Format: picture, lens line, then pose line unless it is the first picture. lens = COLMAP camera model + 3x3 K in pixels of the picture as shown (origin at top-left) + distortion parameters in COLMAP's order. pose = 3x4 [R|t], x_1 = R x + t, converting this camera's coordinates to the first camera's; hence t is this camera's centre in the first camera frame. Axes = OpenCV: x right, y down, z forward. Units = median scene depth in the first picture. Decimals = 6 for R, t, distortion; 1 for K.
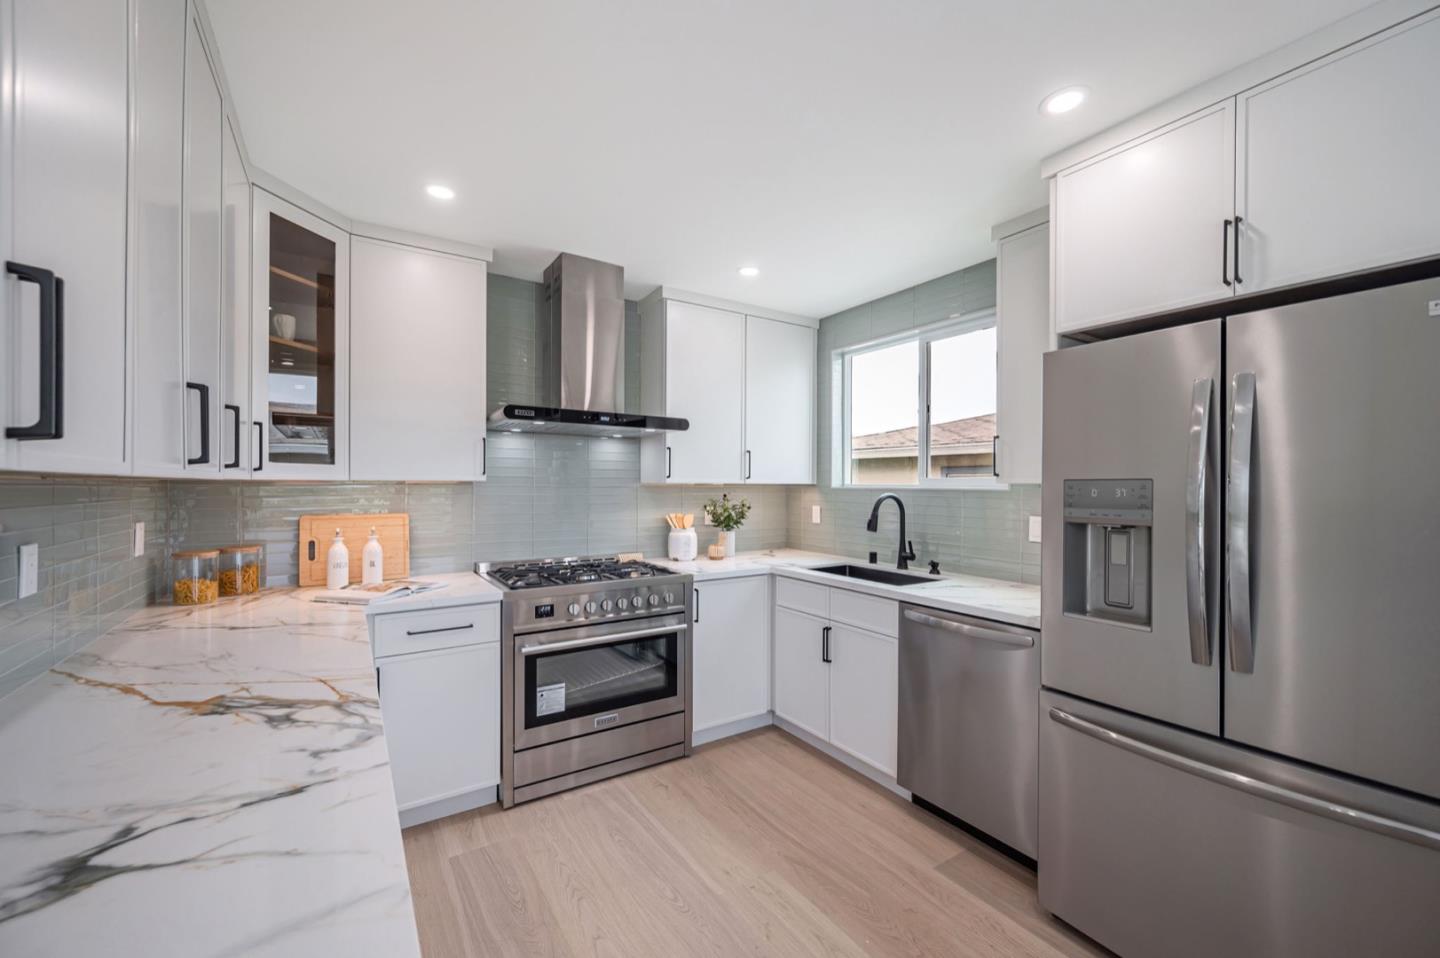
lens RADIAL K [[568.2, 0, 717.6], [0, 568.2, 482.2], [0, 0, 1]] dist [-0.000589, -0.000136]
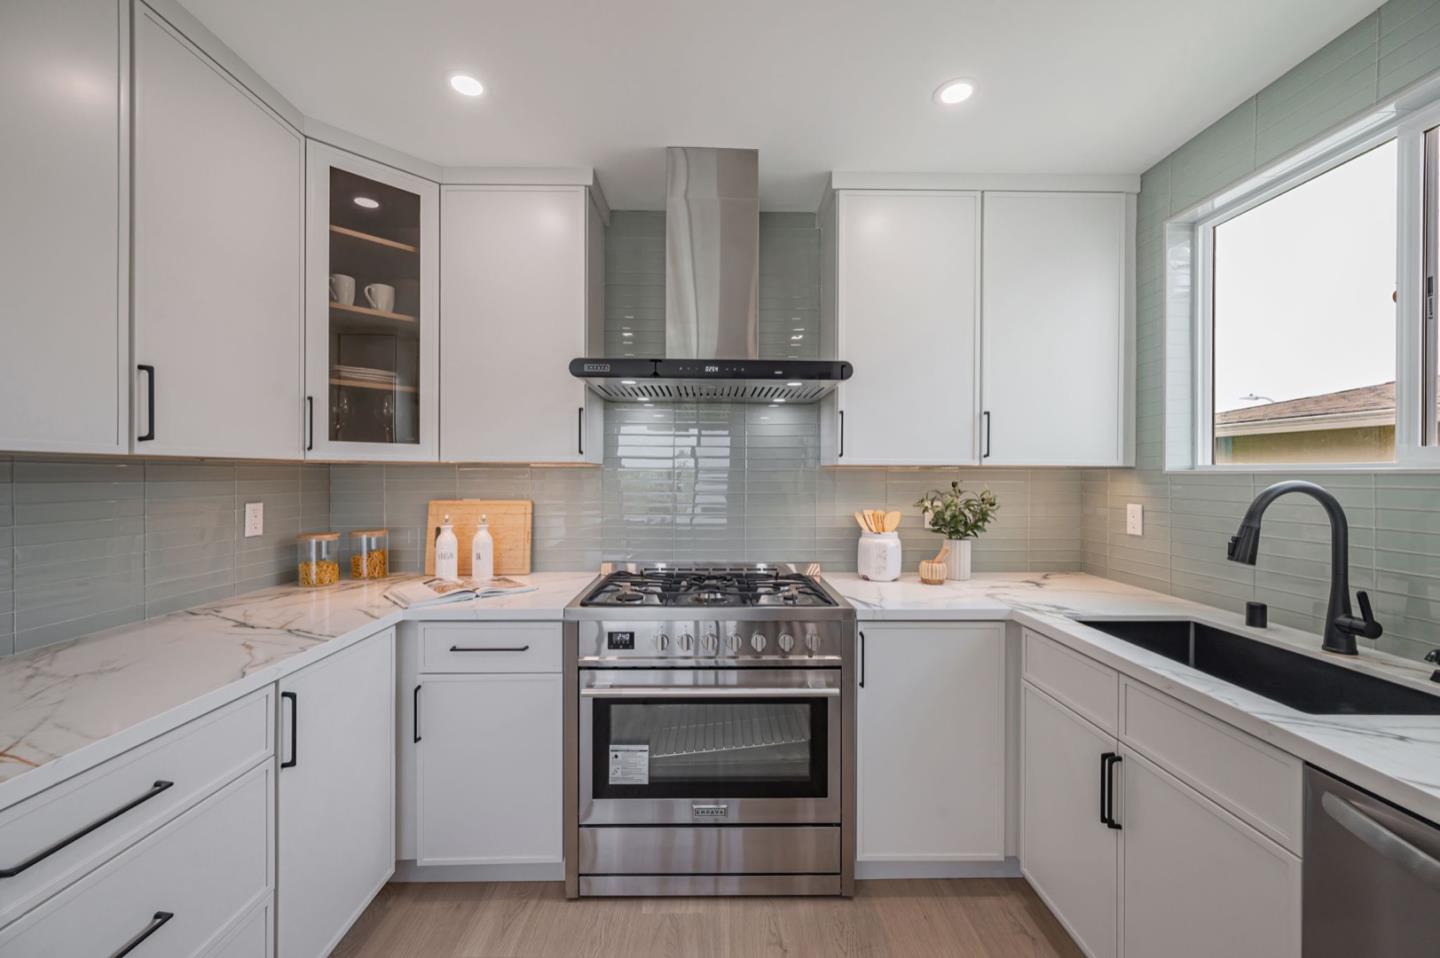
lens RADIAL K [[564.9, 0, 717.7], [0, 564.9, 475.2], [0, 0, 1]] dist [0.000475, -0.000078]
pose [[0.850085, -0.000234, -0.526646, 0.156382], [0.002073, 0.999994, 0.002901, 0.013408], [0.526642, -0.003558, 0.850080, 0.398306]]
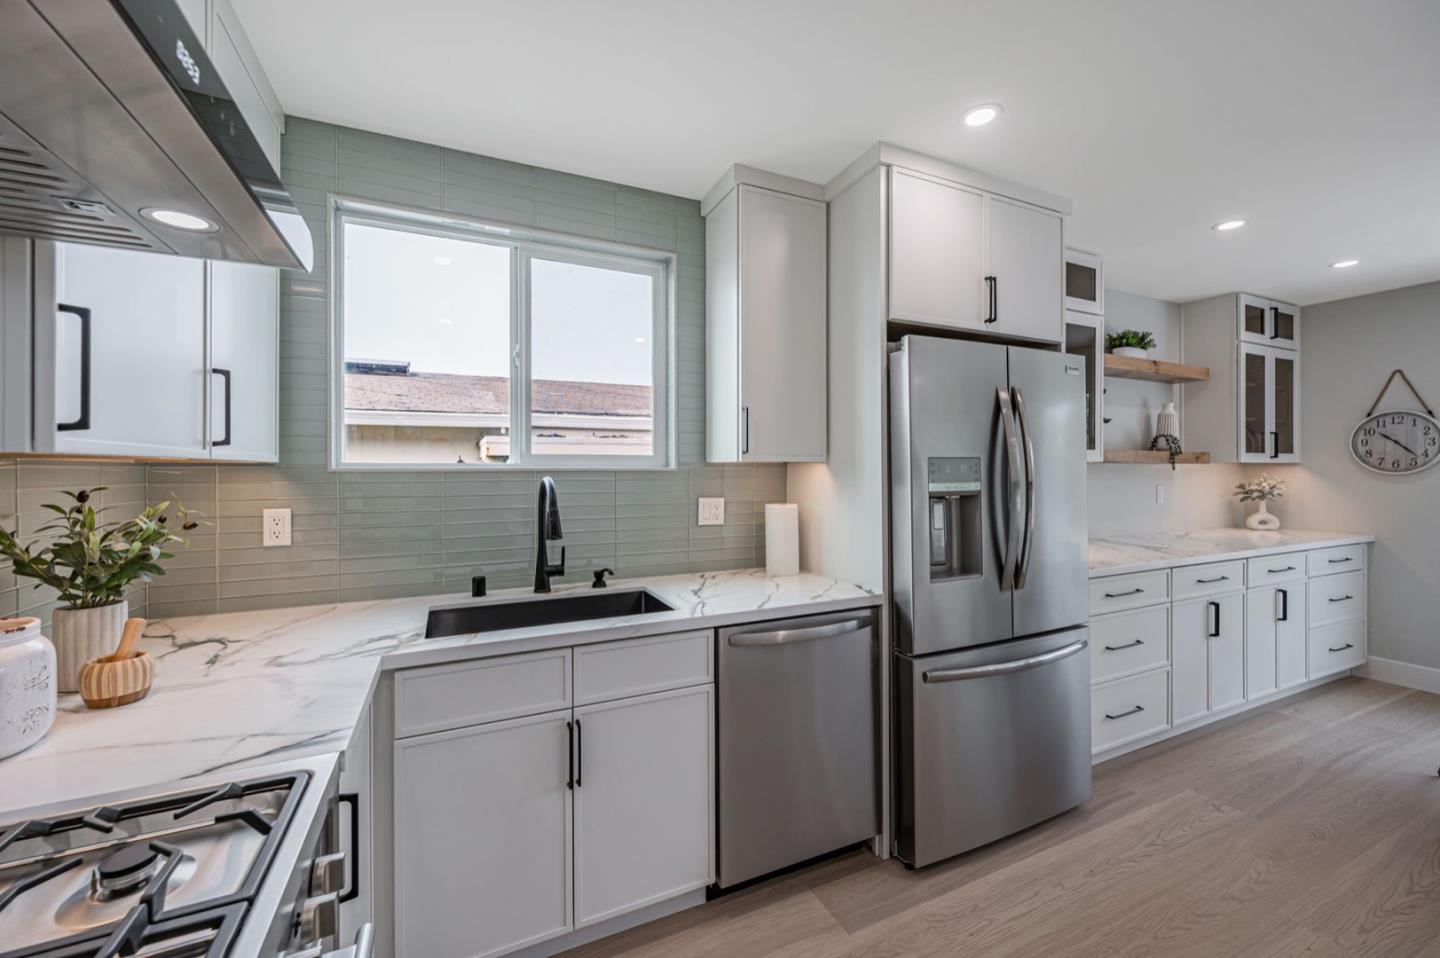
lens RADIAL K [[564.9, 0, 717.7], [0, 564.9, 475.2], [0, 0, 1]] dist [0.000475, -0.000078]
pose [[0.139517, -0.010075, 0.990168, -0.314595], [-0.001752, 0.999944, 0.010422, 0.011536], [-0.990218, -0.003189, 0.139492, 0.769054]]
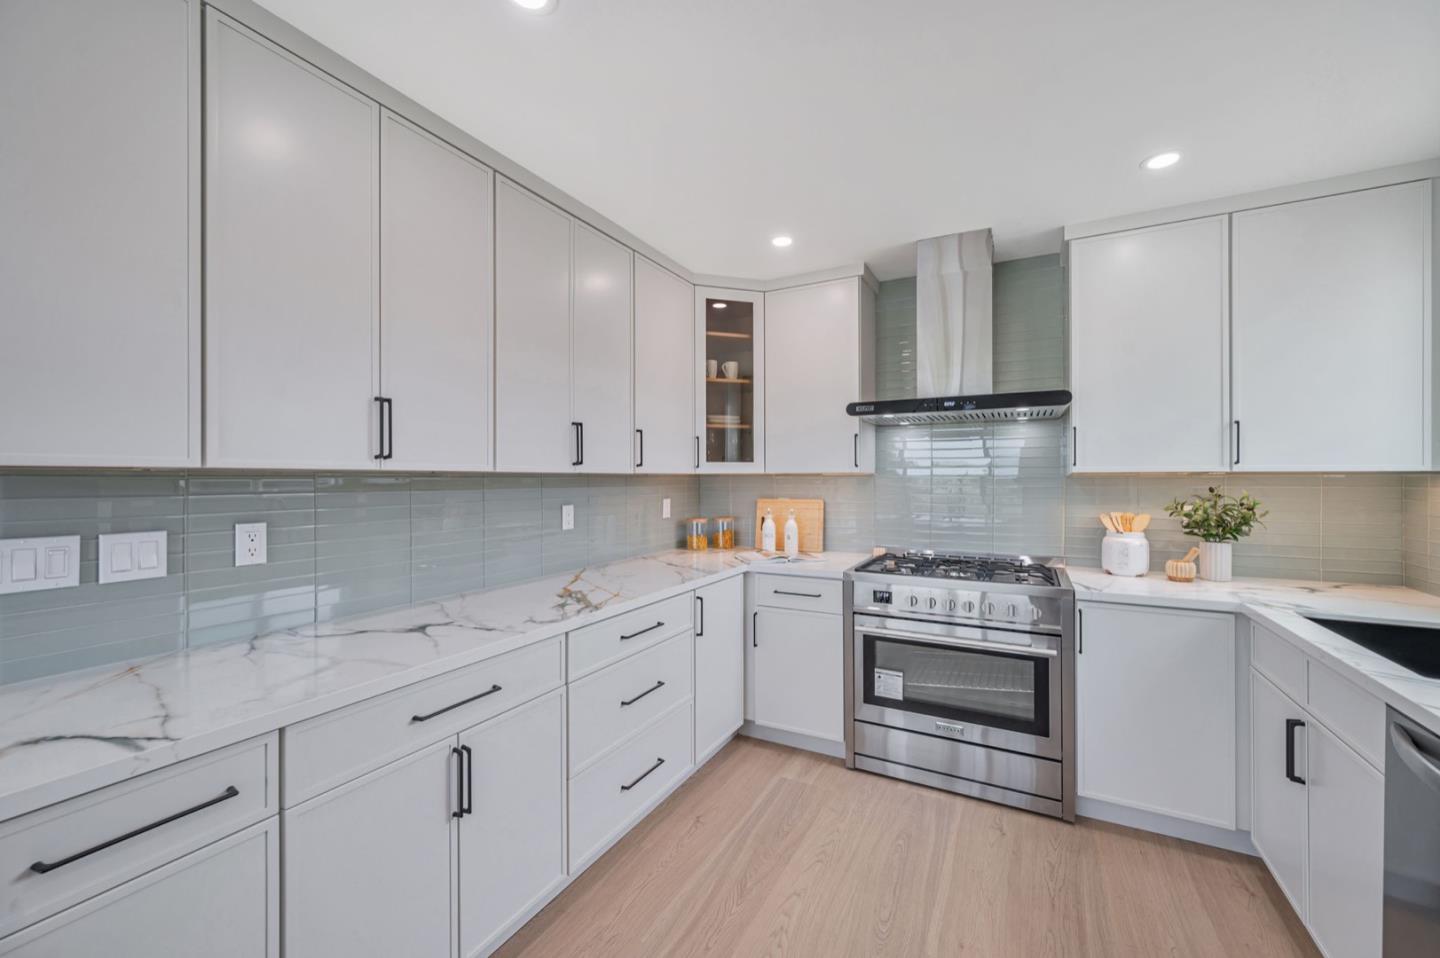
lens RADIAL K [[557.6, 0, 725.4], [0, 557.6, 476.2], [0, 0, 1]] dist [0.000217, -0.000013]
pose [[0.492165, -0.008089, -0.870464, 0.388765], [0.007859, 0.999957, -0.004849, 0.007807], [0.870466, -0.004454, 0.492208, 0.217638]]
